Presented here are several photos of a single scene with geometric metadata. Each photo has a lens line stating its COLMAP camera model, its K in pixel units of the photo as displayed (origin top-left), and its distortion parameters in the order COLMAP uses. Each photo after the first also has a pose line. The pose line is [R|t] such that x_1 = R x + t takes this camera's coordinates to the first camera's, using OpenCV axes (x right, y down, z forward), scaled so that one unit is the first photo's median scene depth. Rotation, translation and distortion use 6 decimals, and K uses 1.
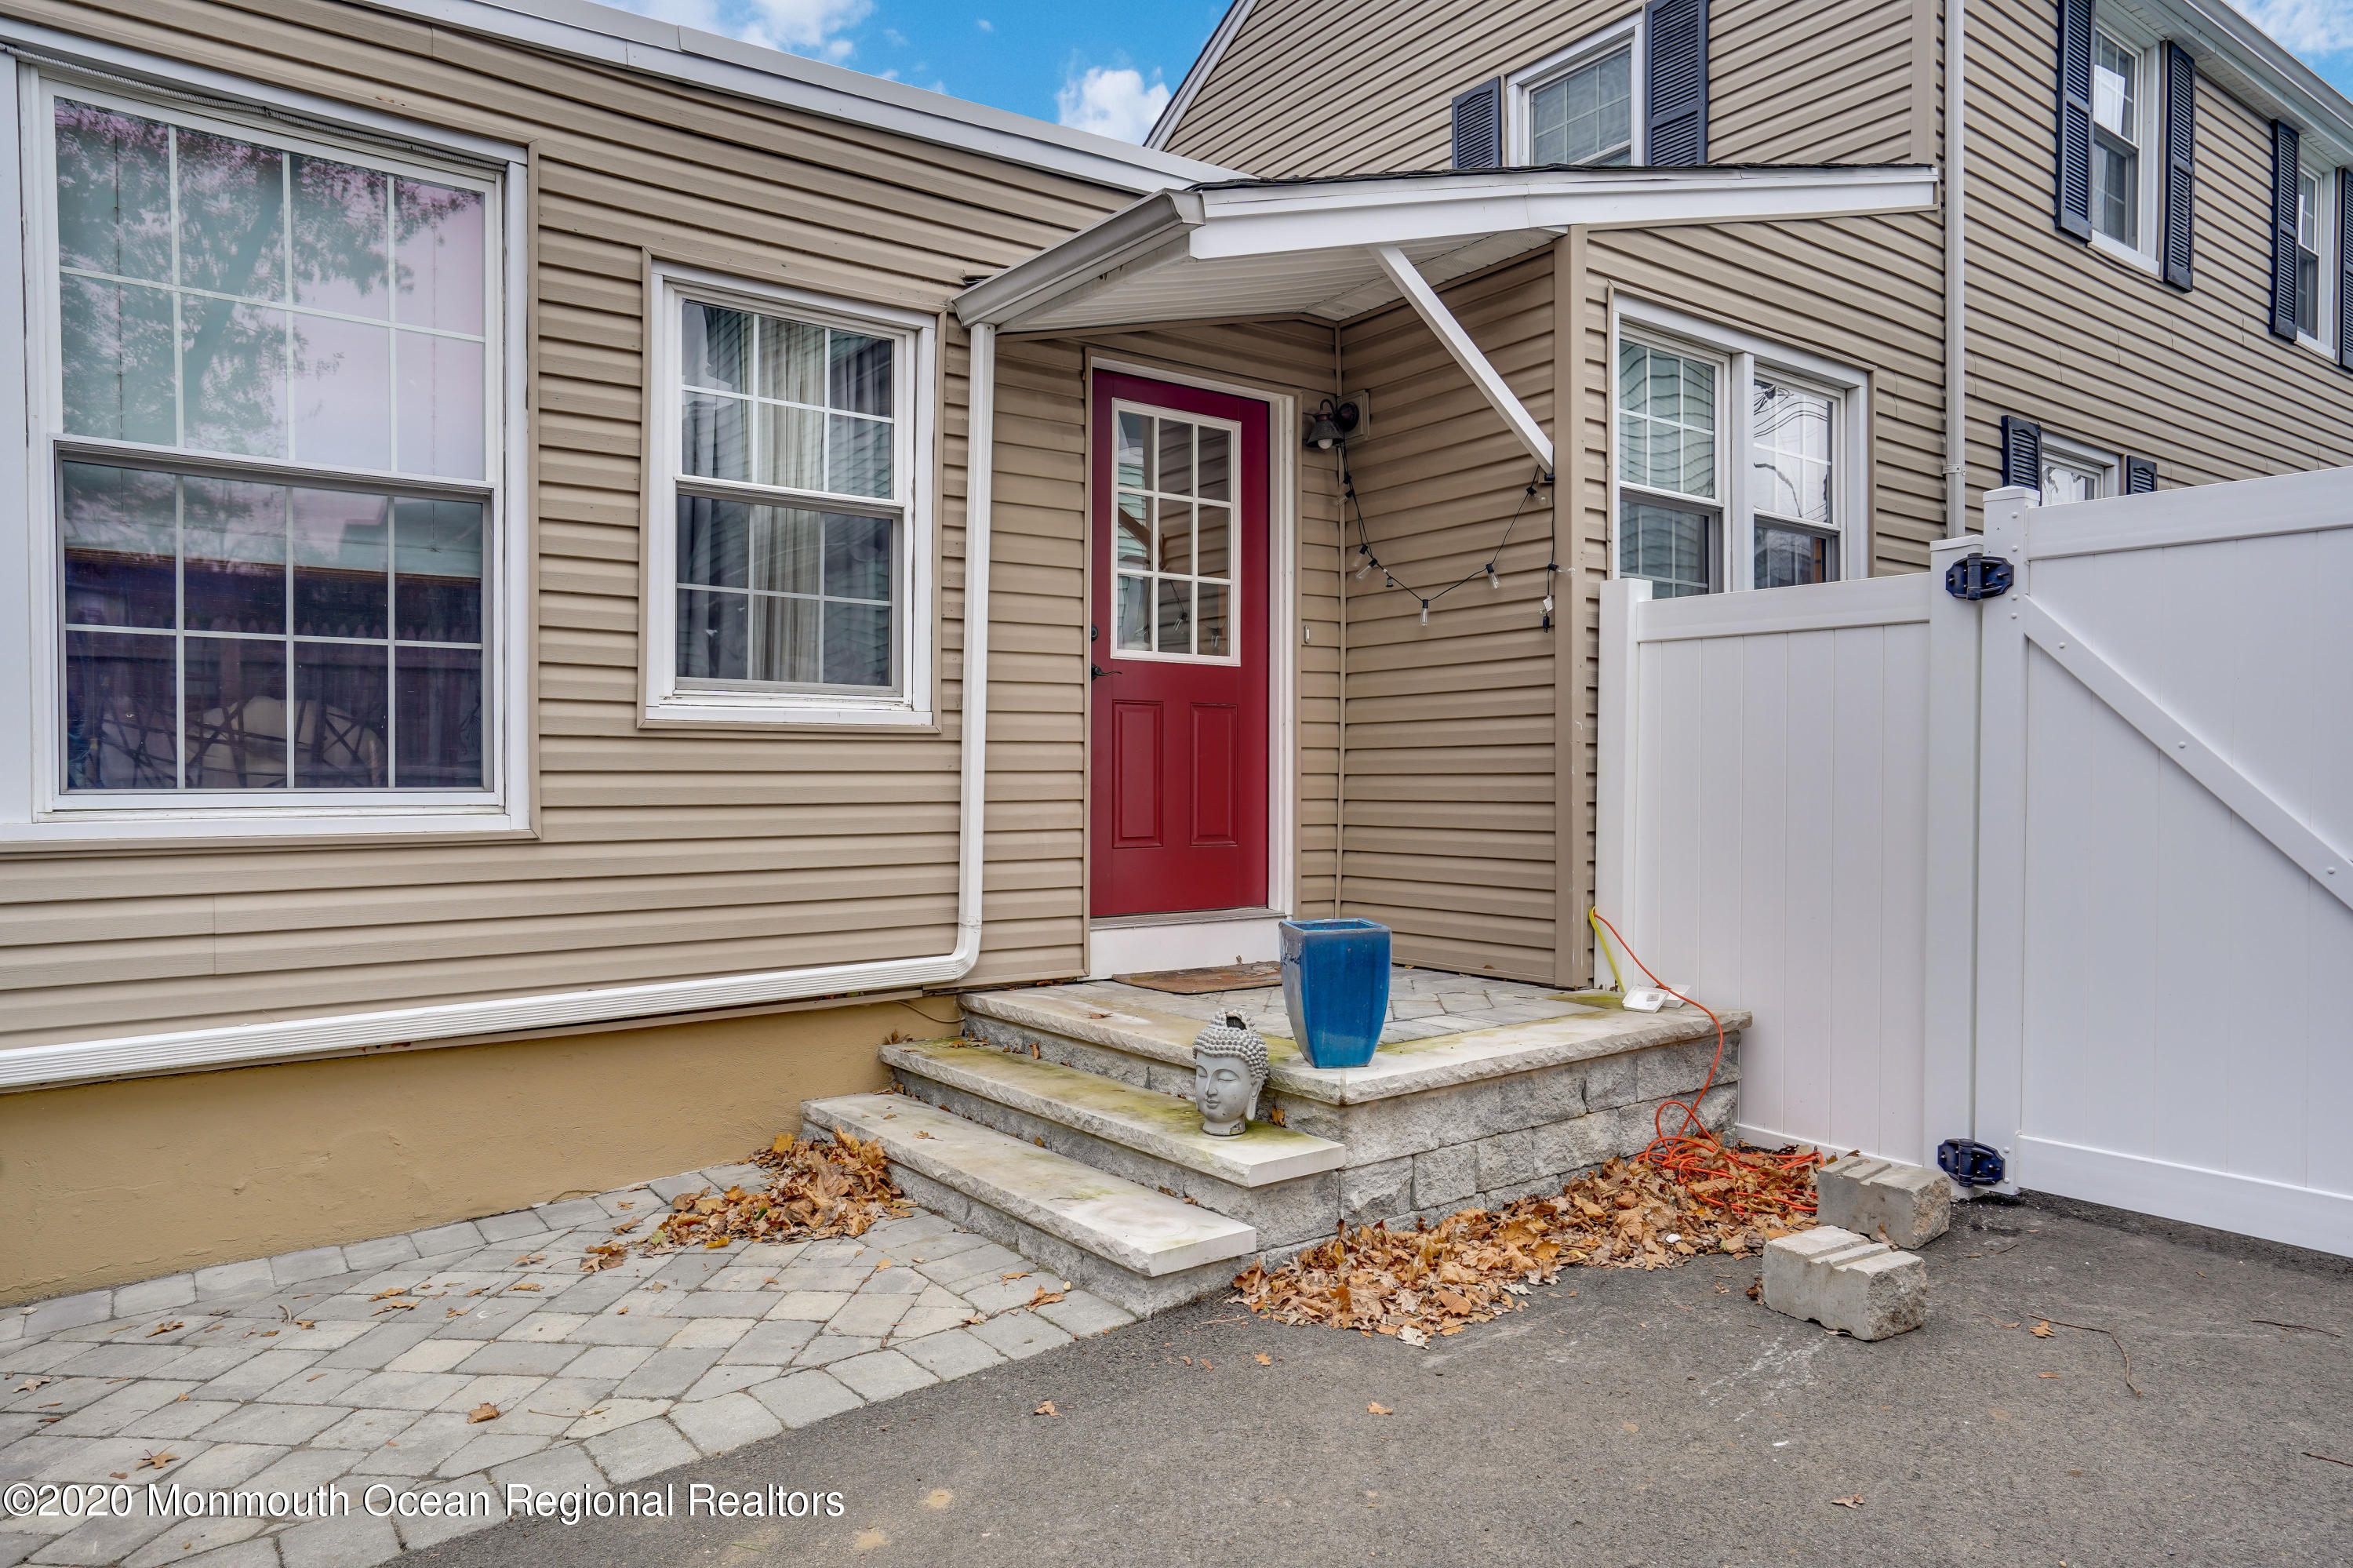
lens RADIAL K [[1459.5, 0, 1165.5], [0, 1459.5, 783.6], [0, 0, 1]] dist [-0.009565, -0.000902]
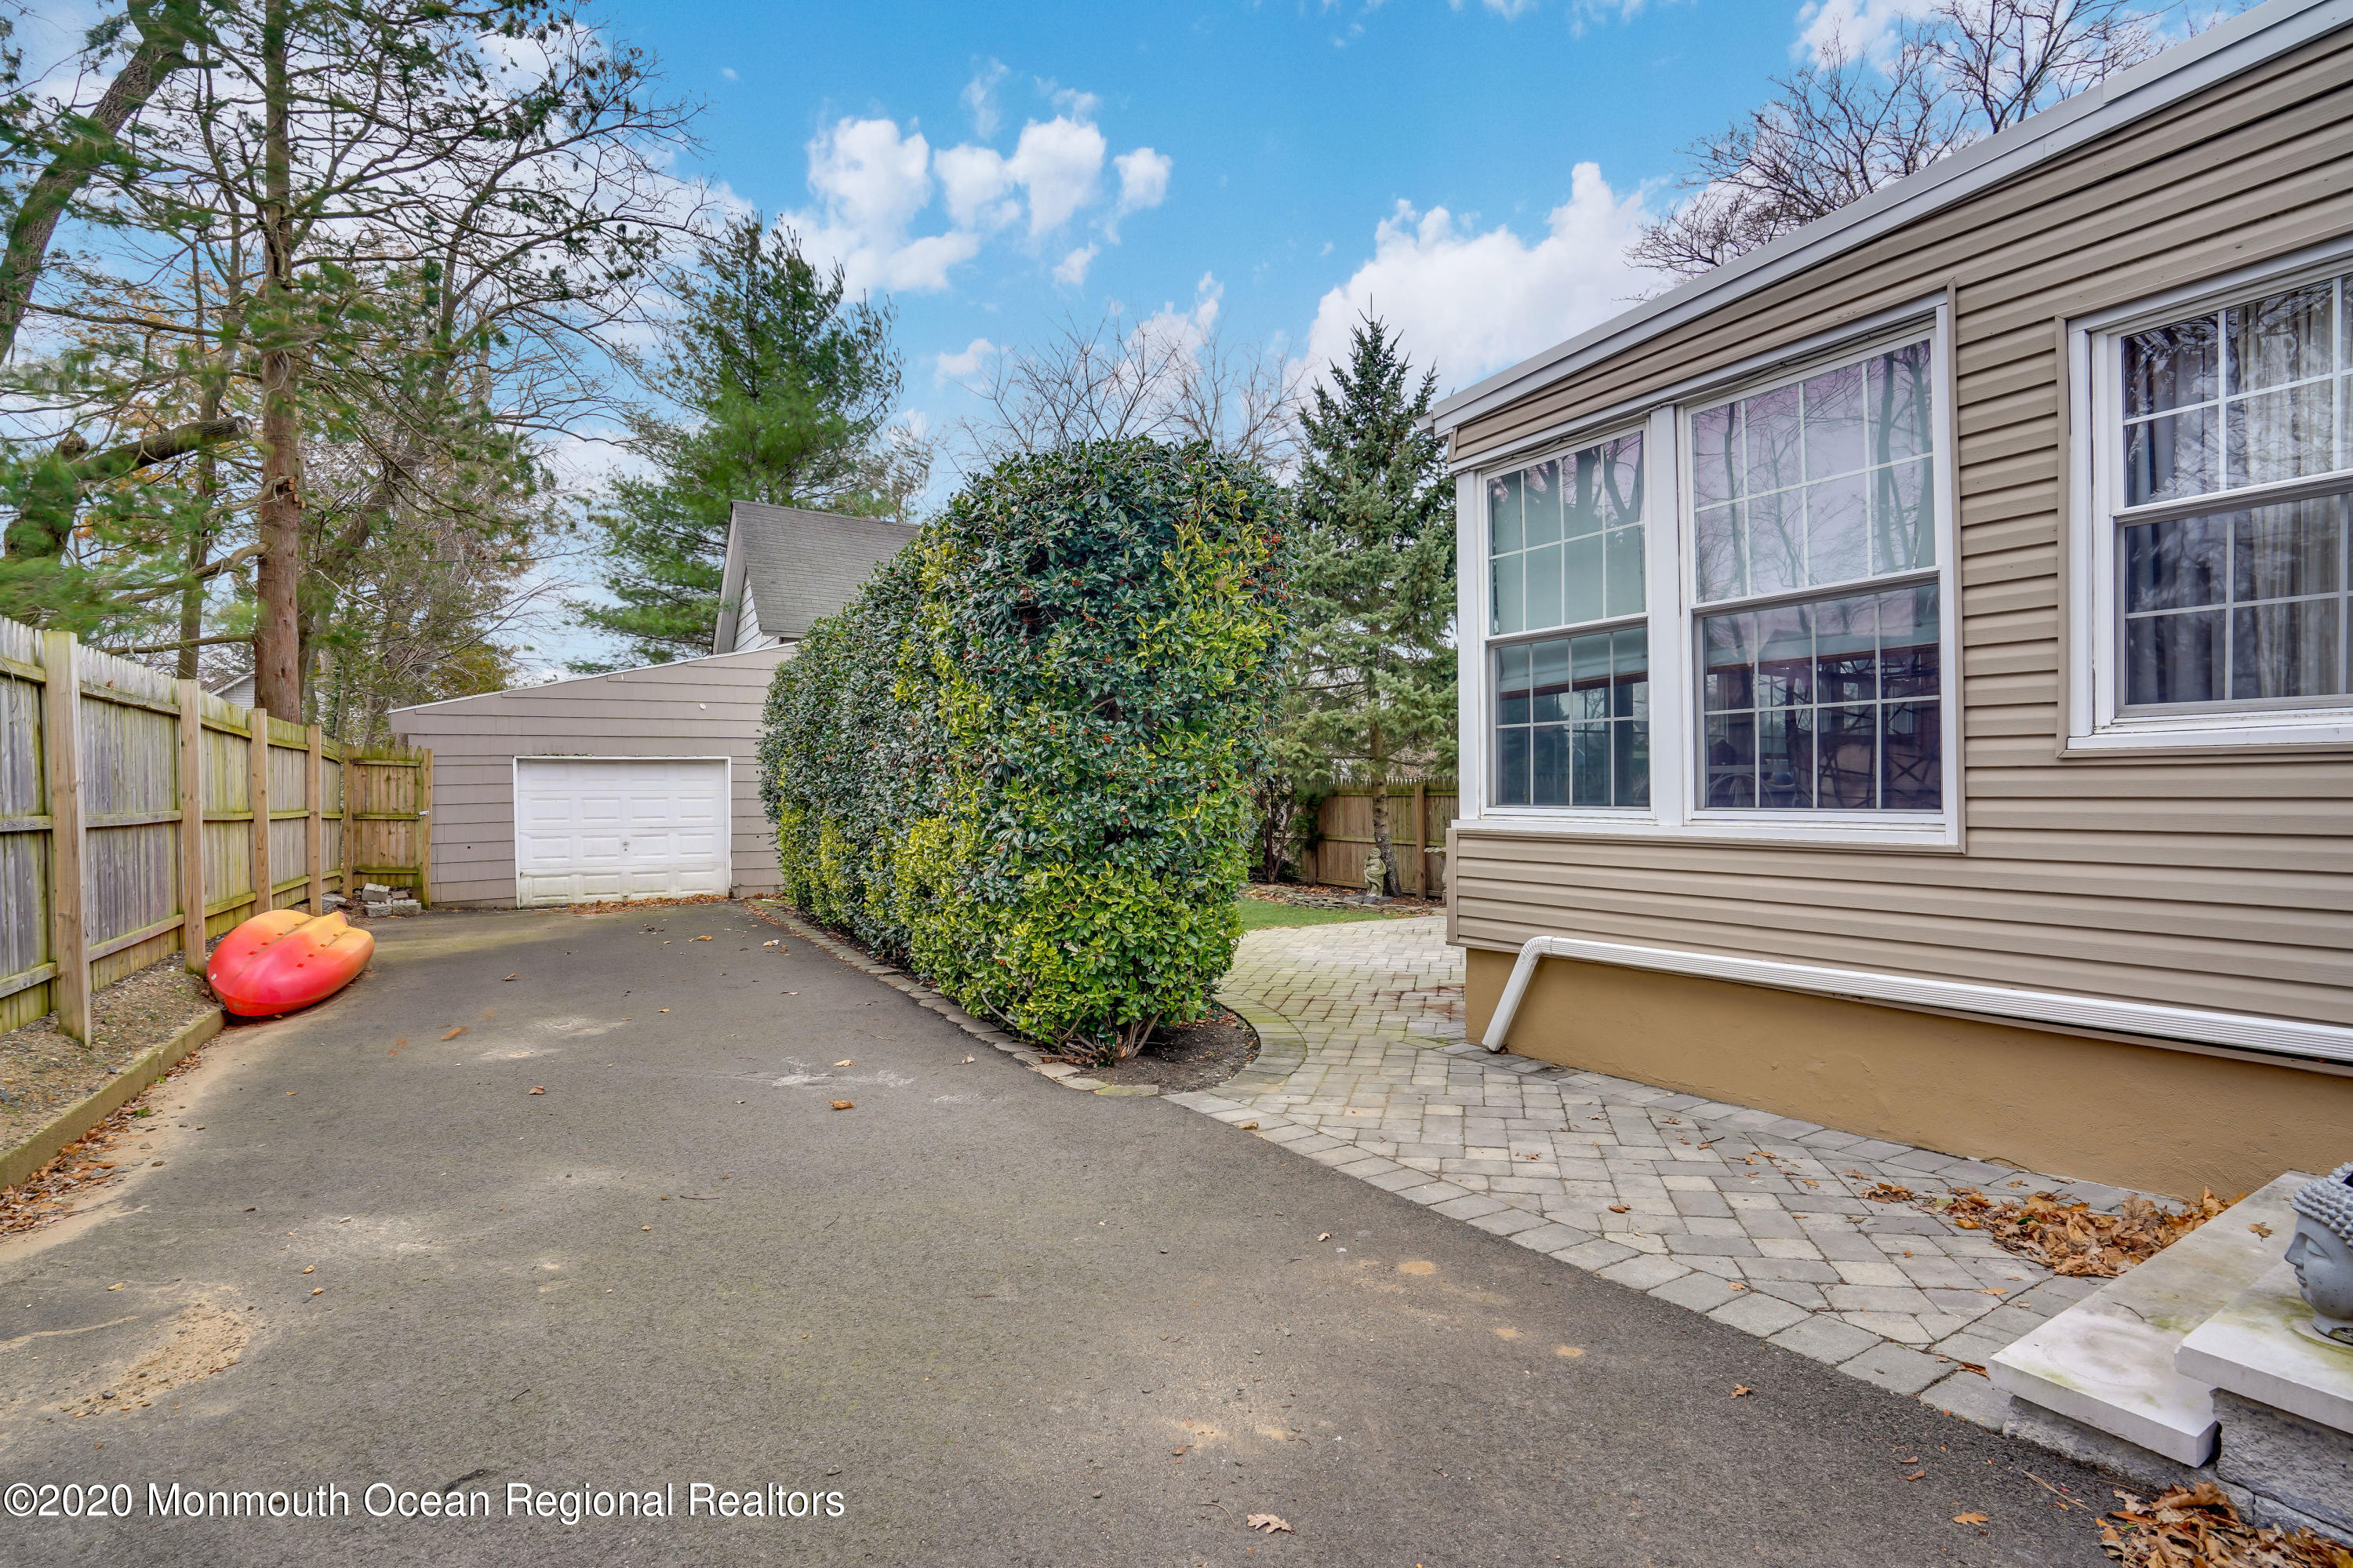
lens RADIAL K [[1084.1, 0, 1178.6], [0, 1084.1, 789.8], [0, 0, 1]] dist [-0.038911, 0.001952]
pose [[-0.103638, 0.000110, -0.994615, 0.557774], [-0.003185, 0.999995, 0.000443, -0.013817], [0.994610, 0.003214, -0.103637, 0.489294]]
